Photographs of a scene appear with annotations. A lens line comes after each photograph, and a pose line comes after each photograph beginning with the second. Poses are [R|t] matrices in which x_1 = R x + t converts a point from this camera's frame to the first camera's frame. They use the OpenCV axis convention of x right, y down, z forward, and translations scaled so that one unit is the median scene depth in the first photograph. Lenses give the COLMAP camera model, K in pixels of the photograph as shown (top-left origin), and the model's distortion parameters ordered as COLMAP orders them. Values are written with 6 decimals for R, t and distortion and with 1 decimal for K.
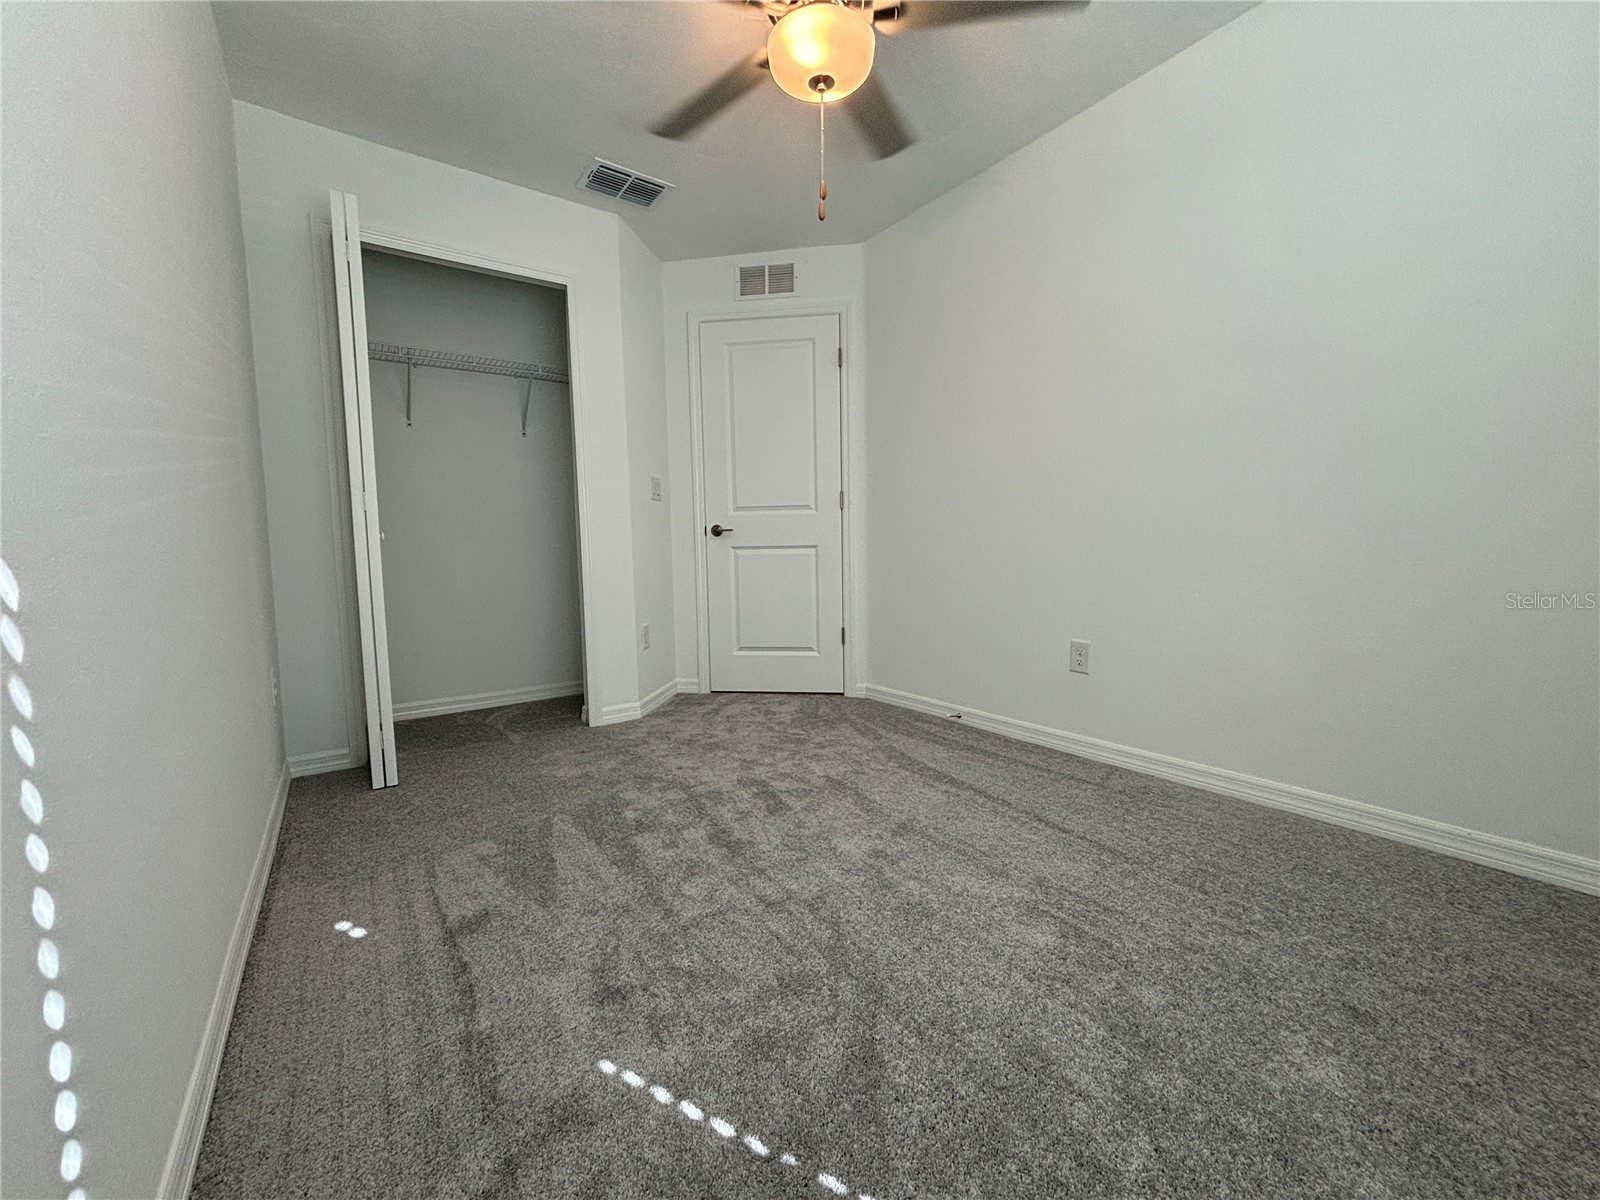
lens RADIAL K [[643.5, 0, 801.6], [0, 643.5, 604.6], [0, 0, 1]] dist [0.004181, 0.000034]
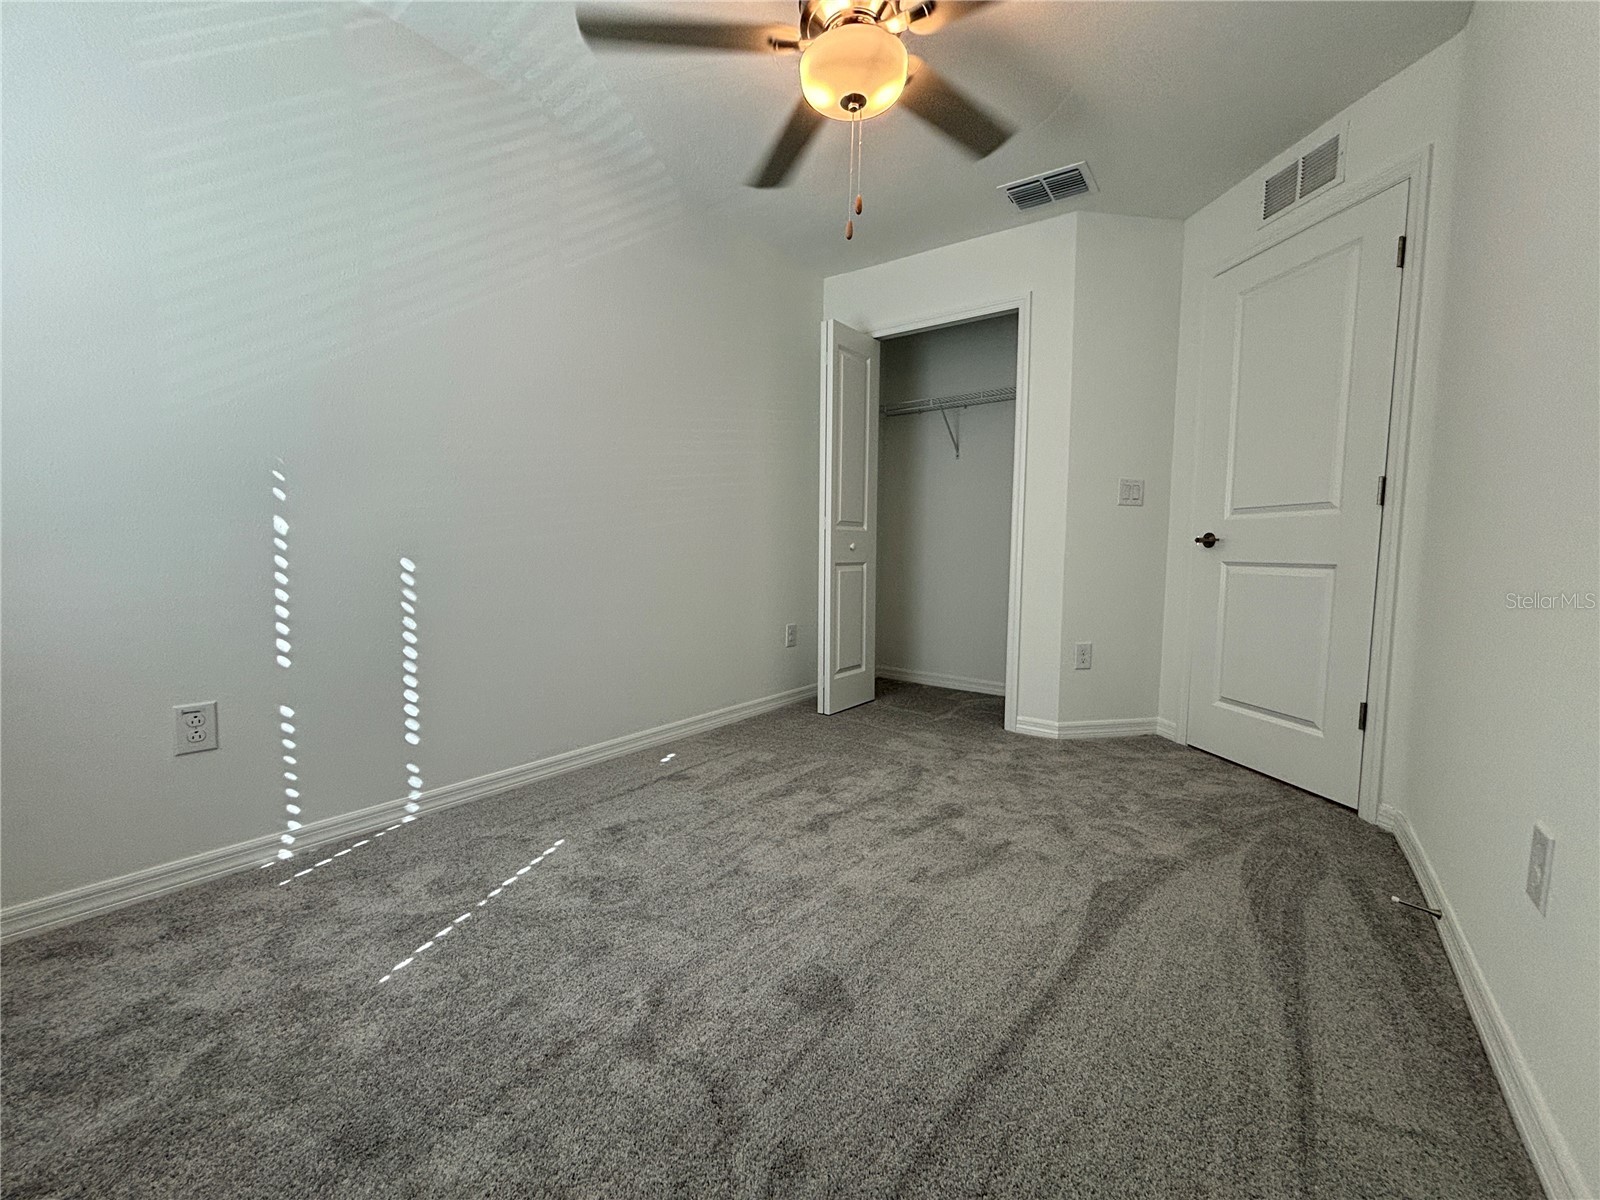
lens RADIAL K [[683.8, 0, 840.7], [0, 683.8, 596.3], [0, 0, 1]] dist [0.000926, -0.000199]
pose [[0.311436, 0.085782, -0.946387, 0.625796], [-0.107388, 0.992714, 0.054642, -0.055689], [0.944180, 0.084614, 0.318379, 0.400323]]
